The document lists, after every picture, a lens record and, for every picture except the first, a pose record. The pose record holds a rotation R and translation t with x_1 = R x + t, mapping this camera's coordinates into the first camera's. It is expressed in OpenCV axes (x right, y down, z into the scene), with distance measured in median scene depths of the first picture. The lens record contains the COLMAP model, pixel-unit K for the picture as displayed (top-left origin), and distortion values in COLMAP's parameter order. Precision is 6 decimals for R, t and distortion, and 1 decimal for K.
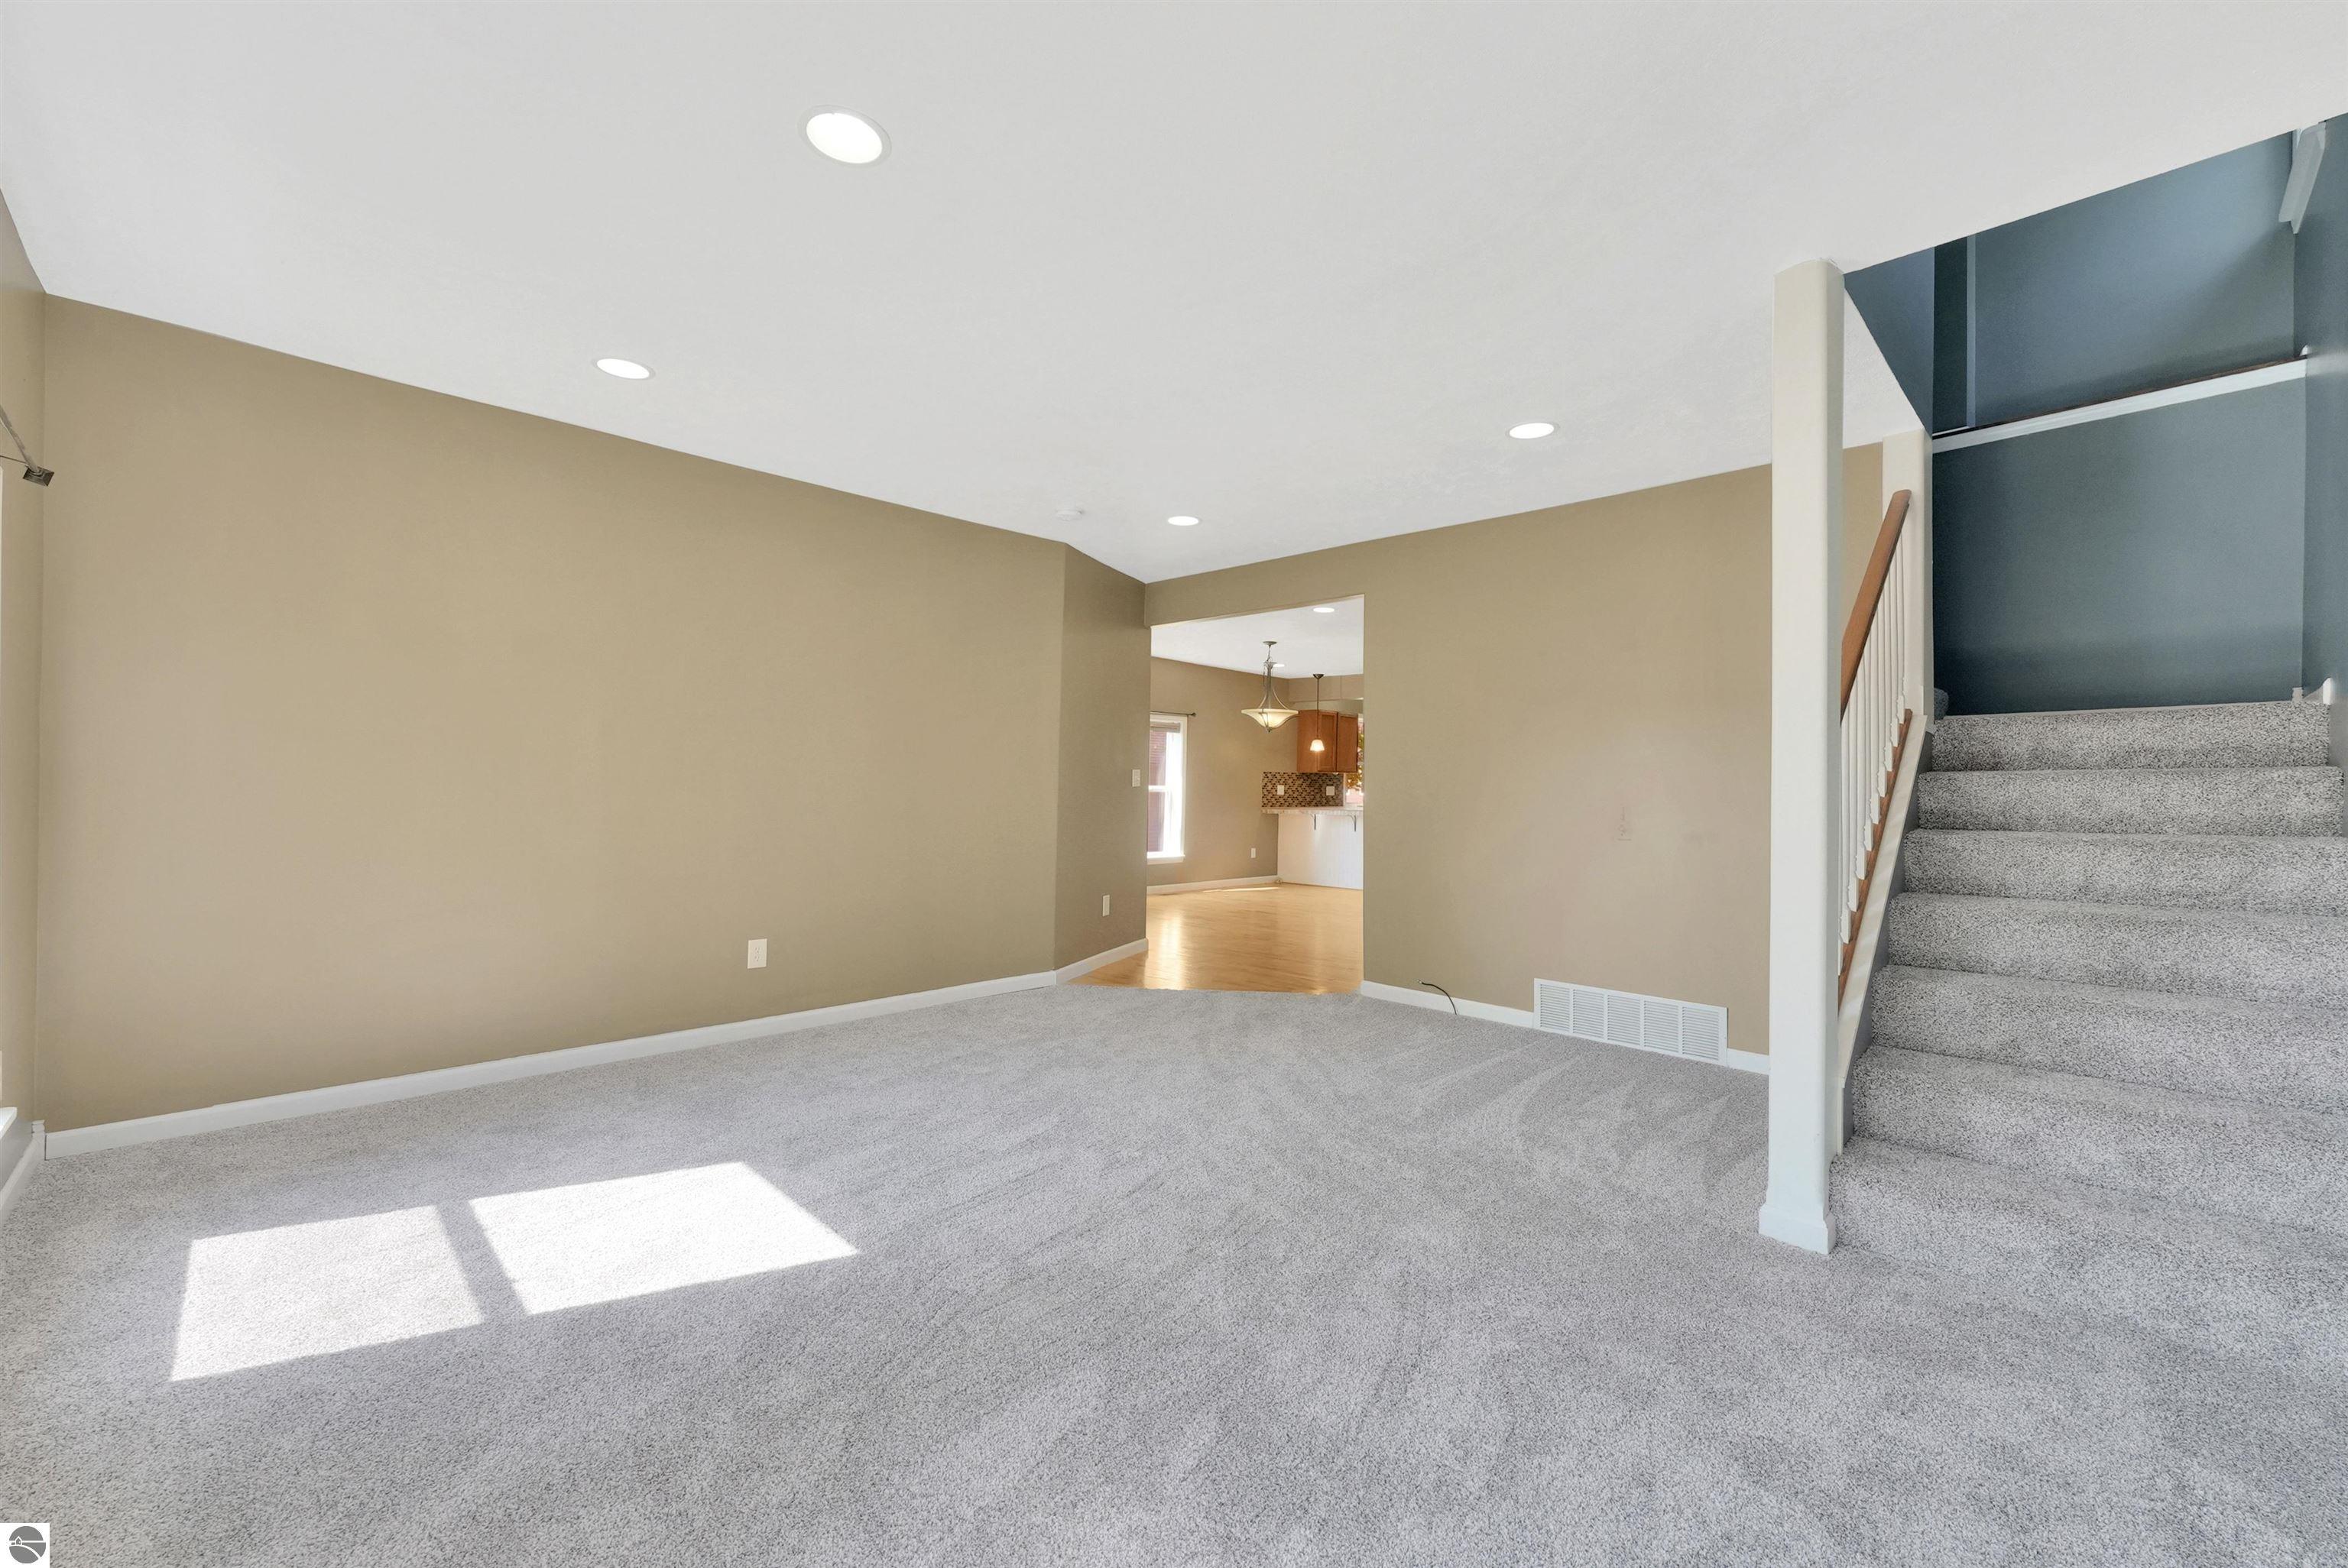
lens RADIAL K [[951.3, 0, 1154.7], [0, 951.3, 765.7], [0, 0, 1]] dist [0.003978, -0.000258]
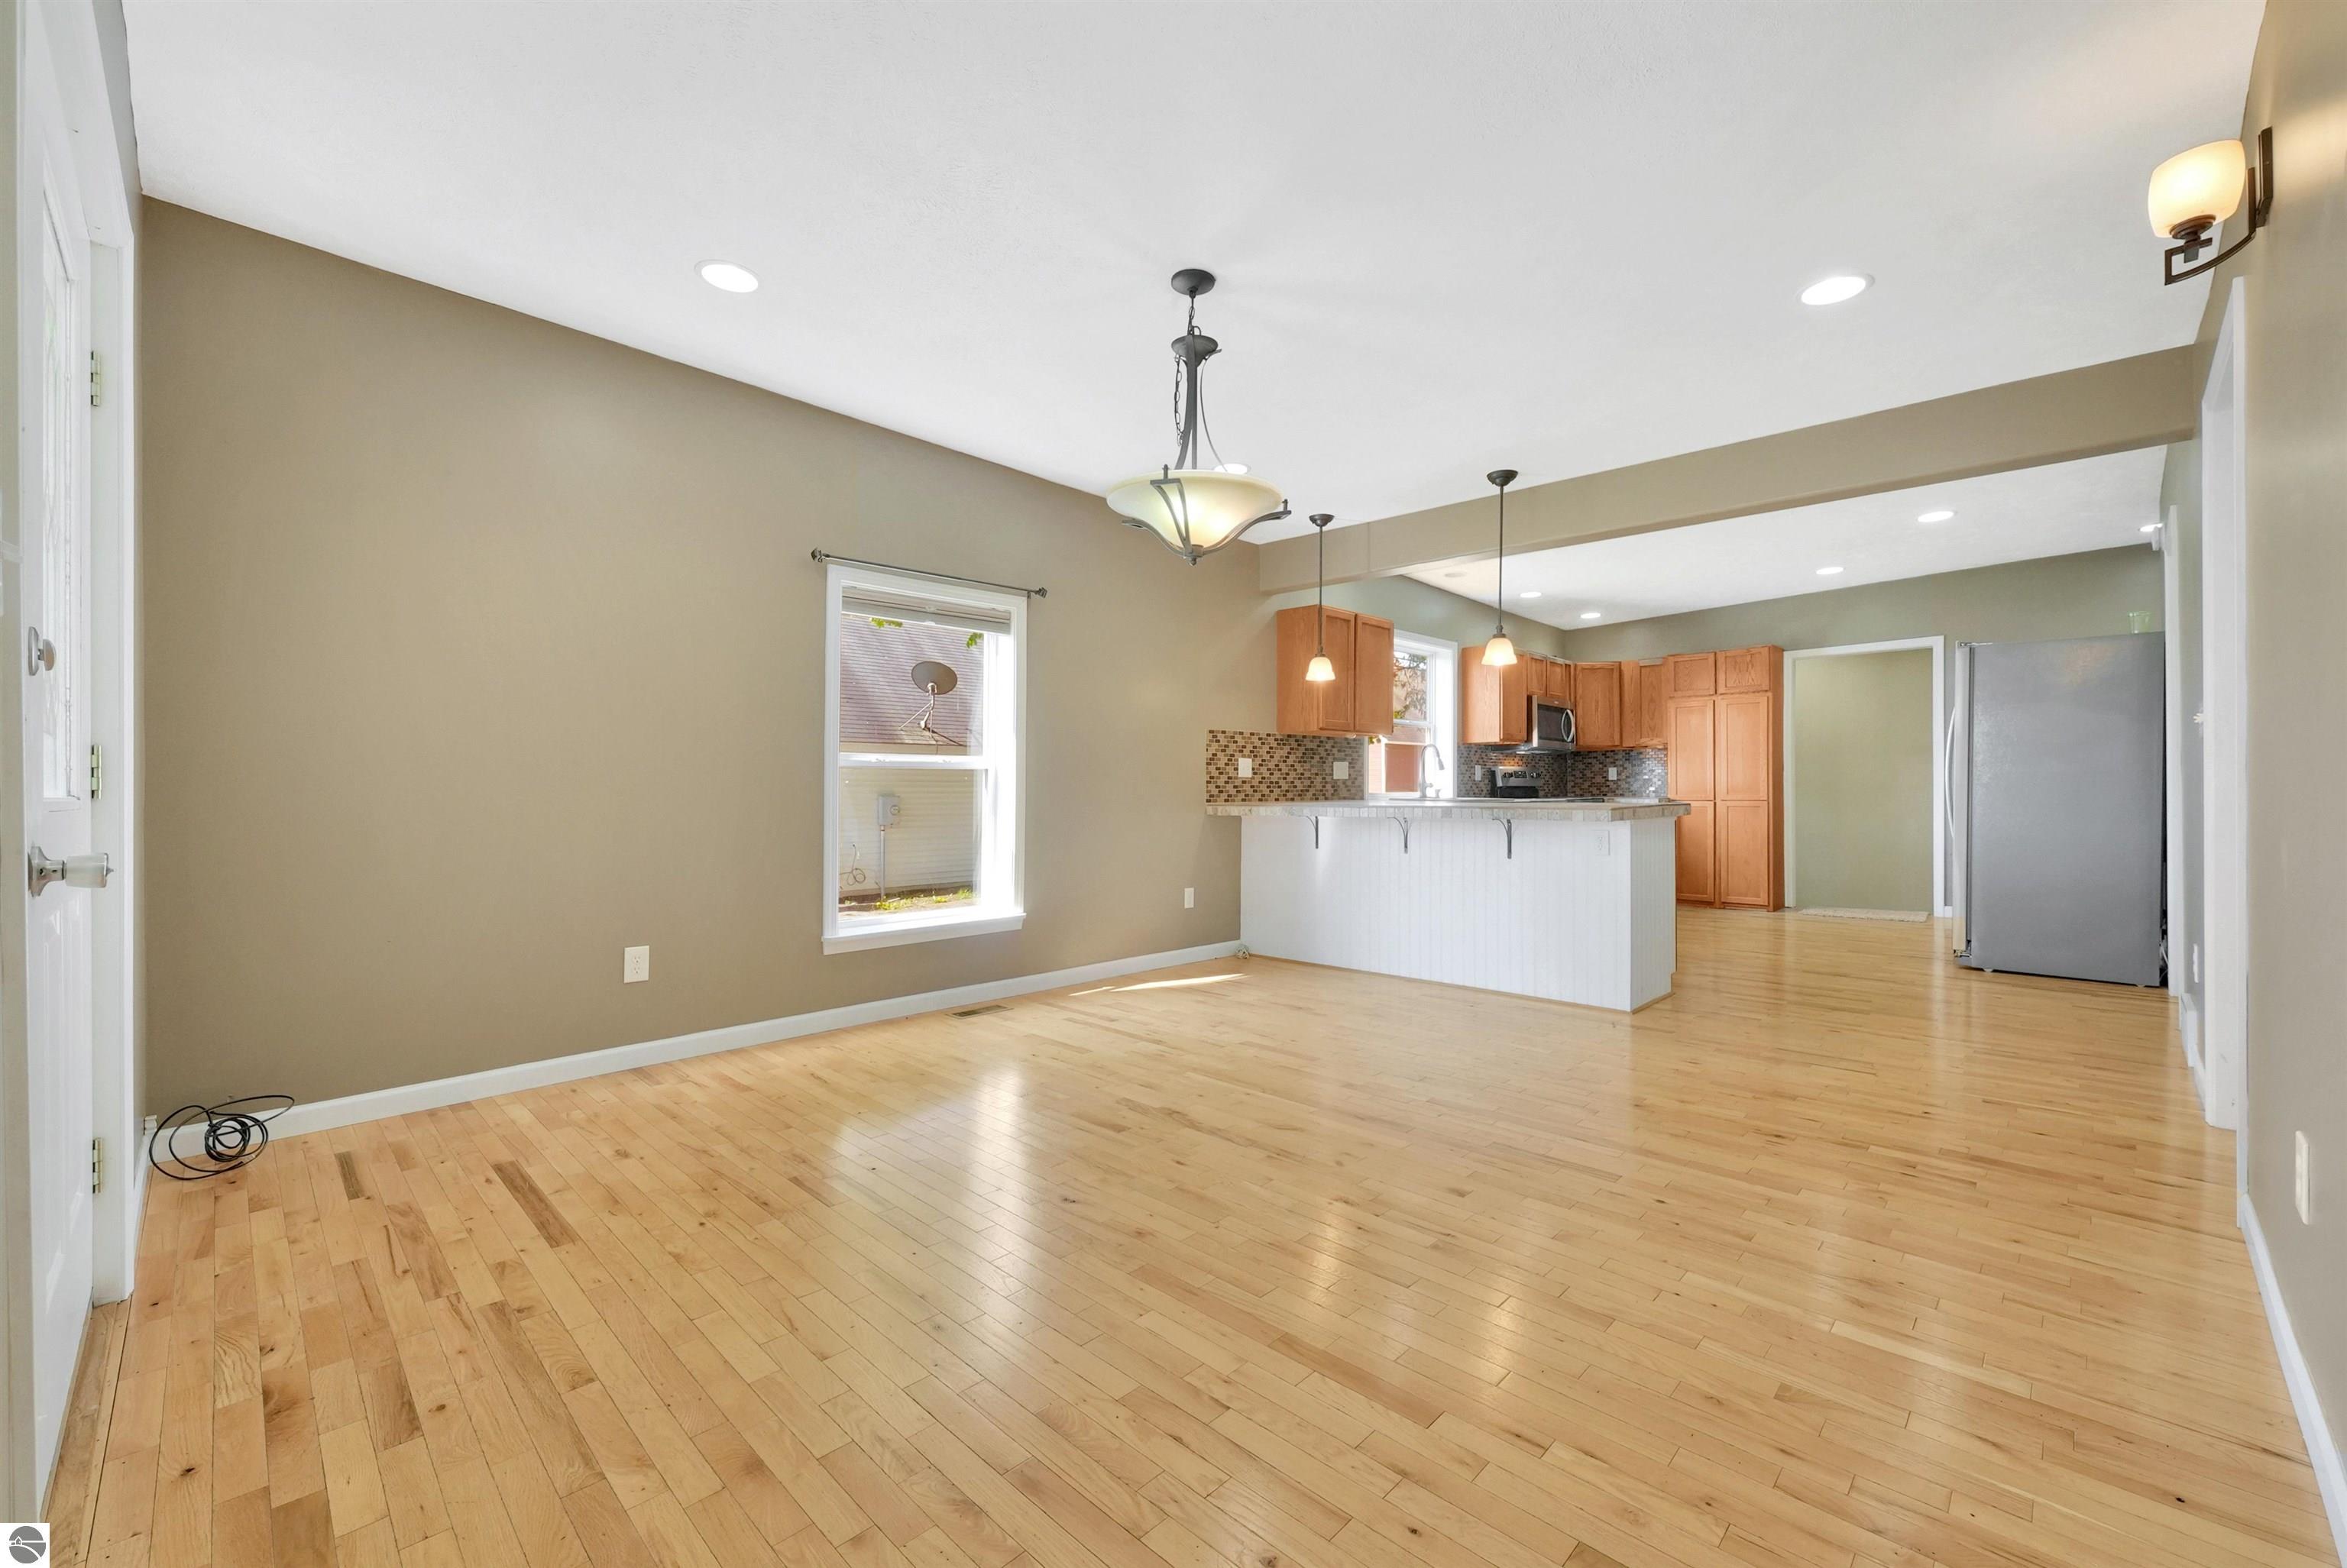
lens RADIAL K [[950.8, 0, 1155.8], [0, 950.8, 798.4], [0, 0, 1]] dist [0.003978, -0.000258]
pose [[0.999549, -0.017964, 0.024053, 0.074203], [0.017502, 0.999661, 0.019277, 0.031393], [-0.024391, -0.018847, 0.999525, 0.509558]]
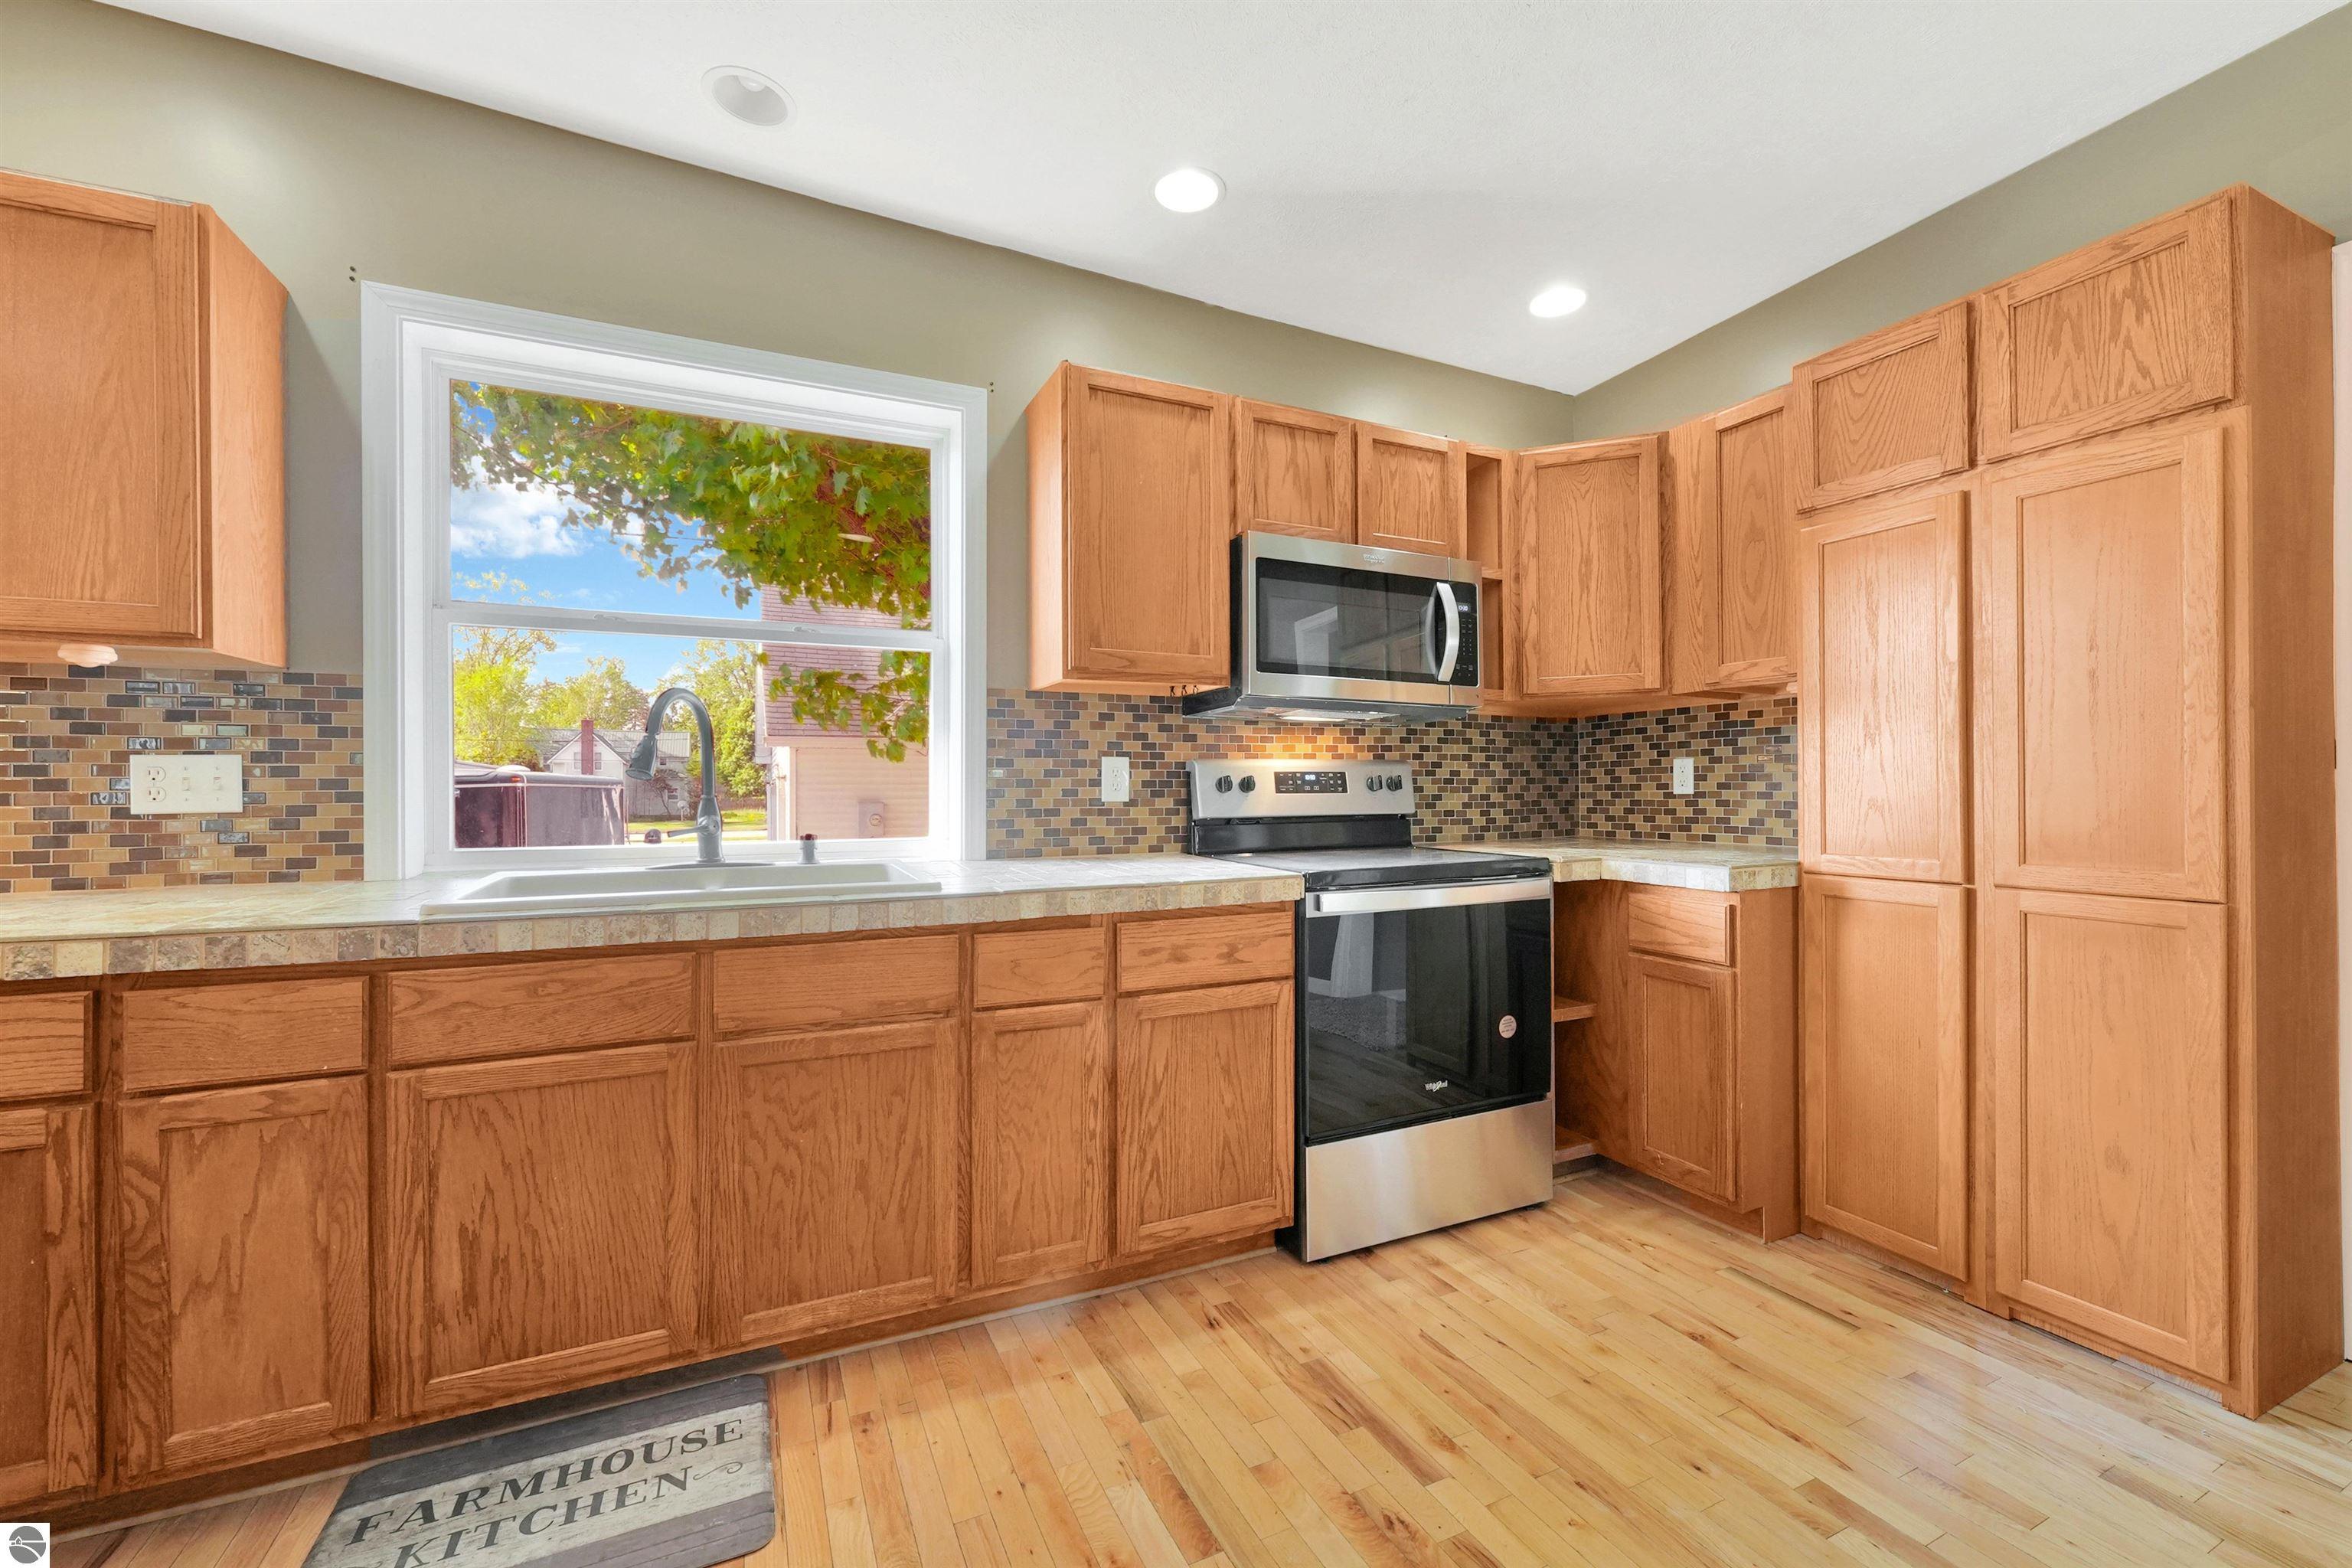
lens RADIAL K [[953.0, 0, 1167.6], [0, 953.0, 789.7], [0, 0, 1]] dist [0.003978, -0.000258]
pose [[0.947911, -0.018878, -0.317976, 0.402719], [0.022695, 0.999708, 0.008303, 0.031054], [0.317726, -0.015087, 0.948063, 0.962557]]
